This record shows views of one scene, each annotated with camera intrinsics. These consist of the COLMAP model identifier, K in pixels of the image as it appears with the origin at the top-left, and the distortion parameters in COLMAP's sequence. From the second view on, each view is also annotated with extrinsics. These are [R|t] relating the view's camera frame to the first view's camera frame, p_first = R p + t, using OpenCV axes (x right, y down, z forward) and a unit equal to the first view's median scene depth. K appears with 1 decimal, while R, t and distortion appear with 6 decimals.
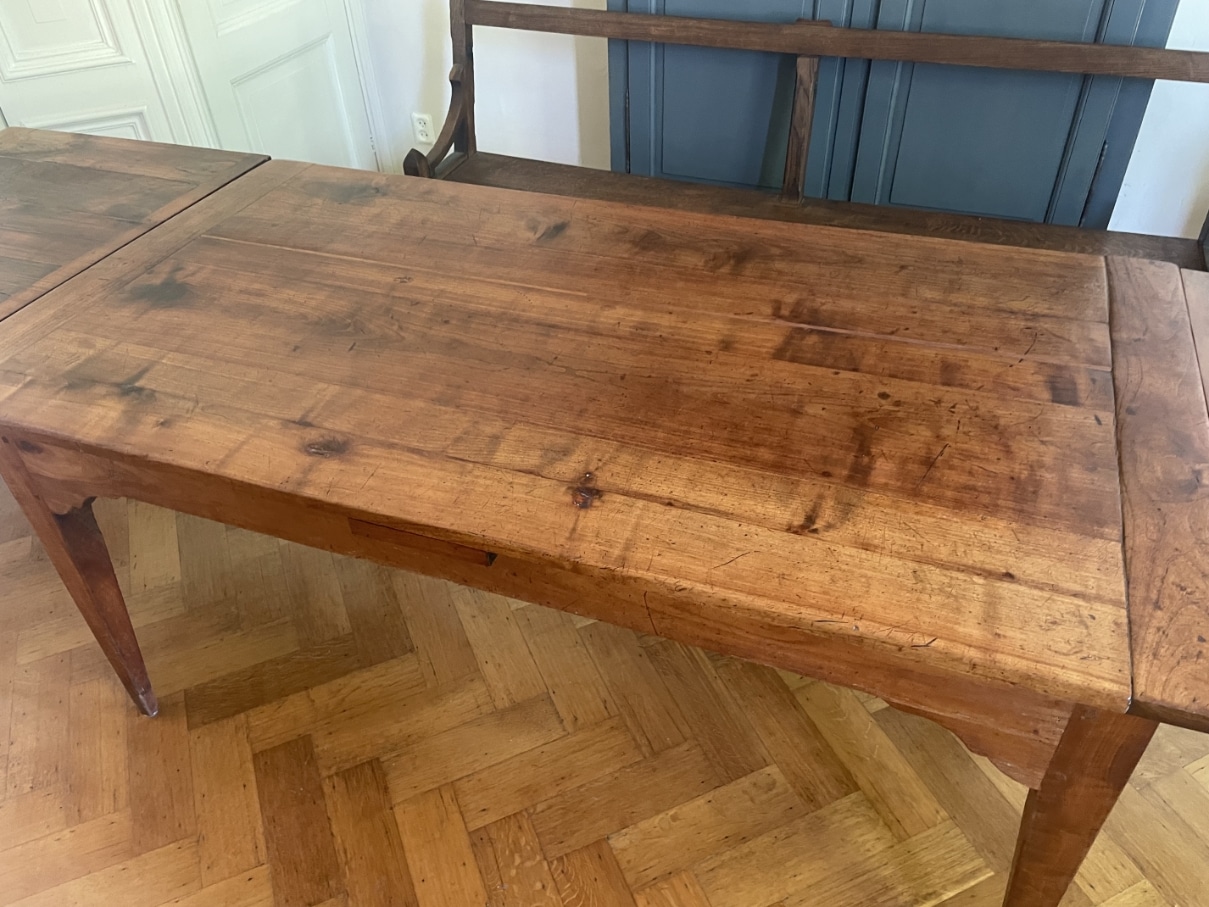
lens RADIAL K [[916.9, 0, 611.5], [0, 916.9, 453.7], [0, 0, 1]] dist [0.090523, -0.130014]
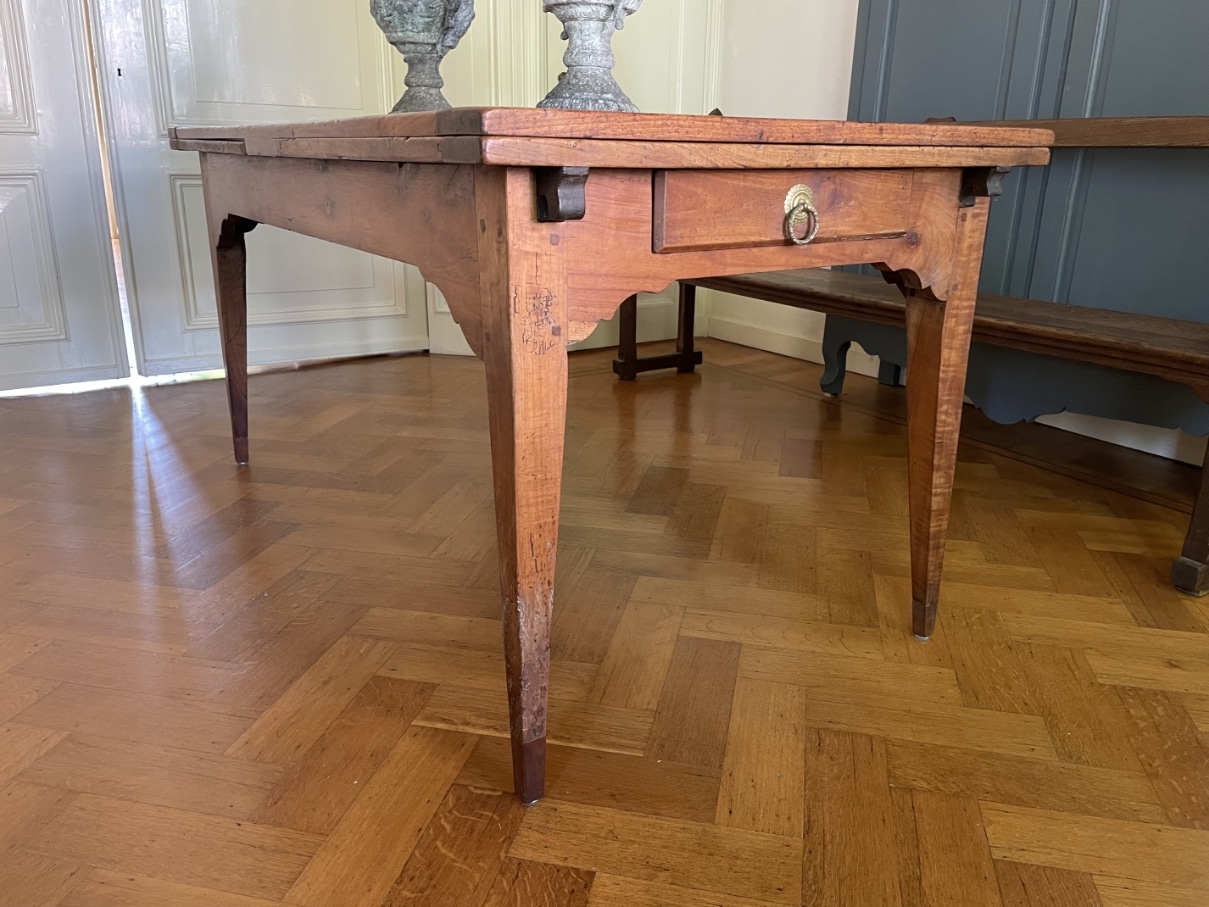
lens RADIAL K [[916.9, 0, 622.1], [0, 916.9, 442.7], [0, 0, 1]] dist [0.090523, -0.130014]
pose [[0.815297, 0.216805, -0.536924, 0.926169], [-0.397755, 0.883563, -0.247199, 0.493539], [0.420812, 0.415104, 0.806601, 0.247642]]
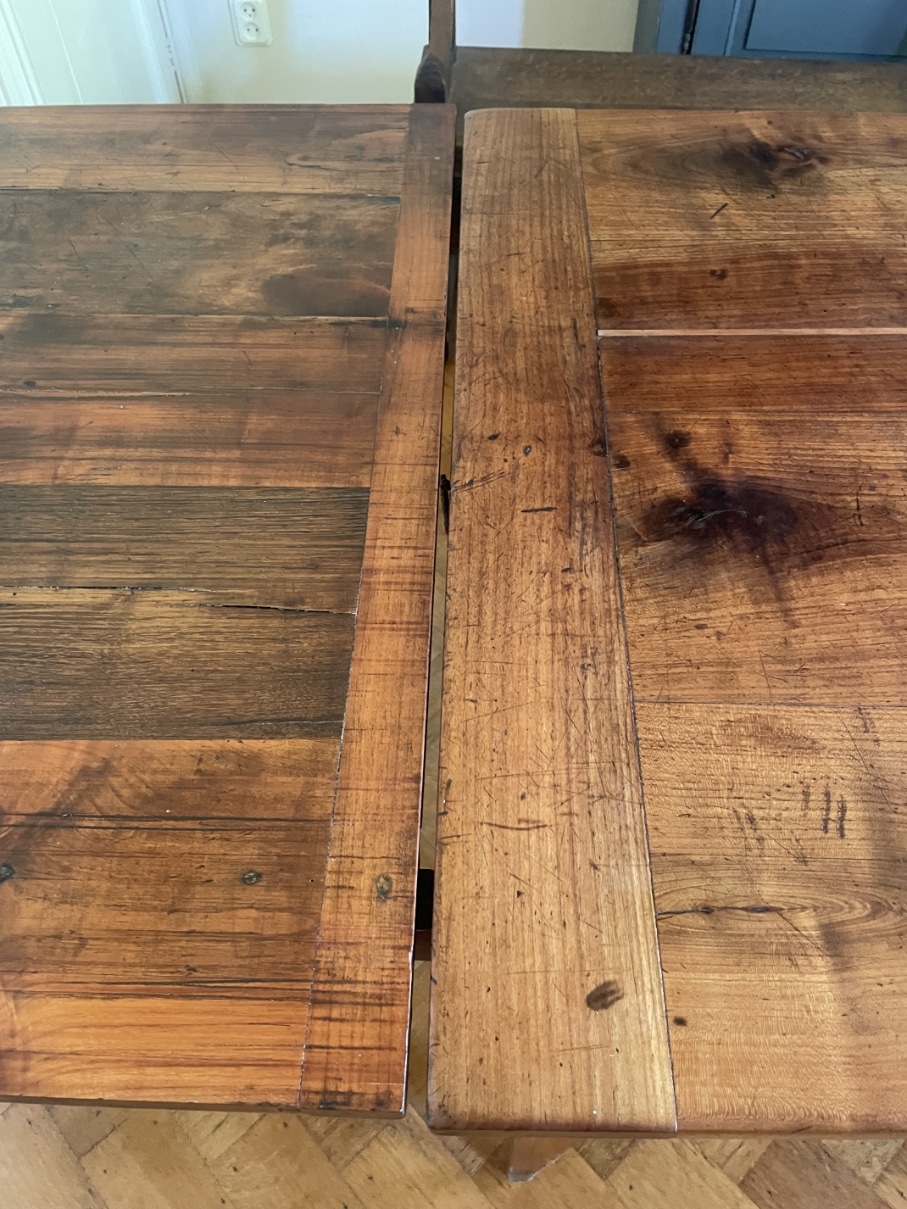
lens RADIAL K [[916.9, 0, 459.1], [0, 916.9, 618.2], [0, 0, 1]] dist [0.090523, -0.130014]
pose [[0.942925, -0.250761, 0.219114, -0.818026], [0.186570, 0.942836, 0.276138, -0.312724], [-0.275833, -0.219497, 0.935808, 0.768009]]
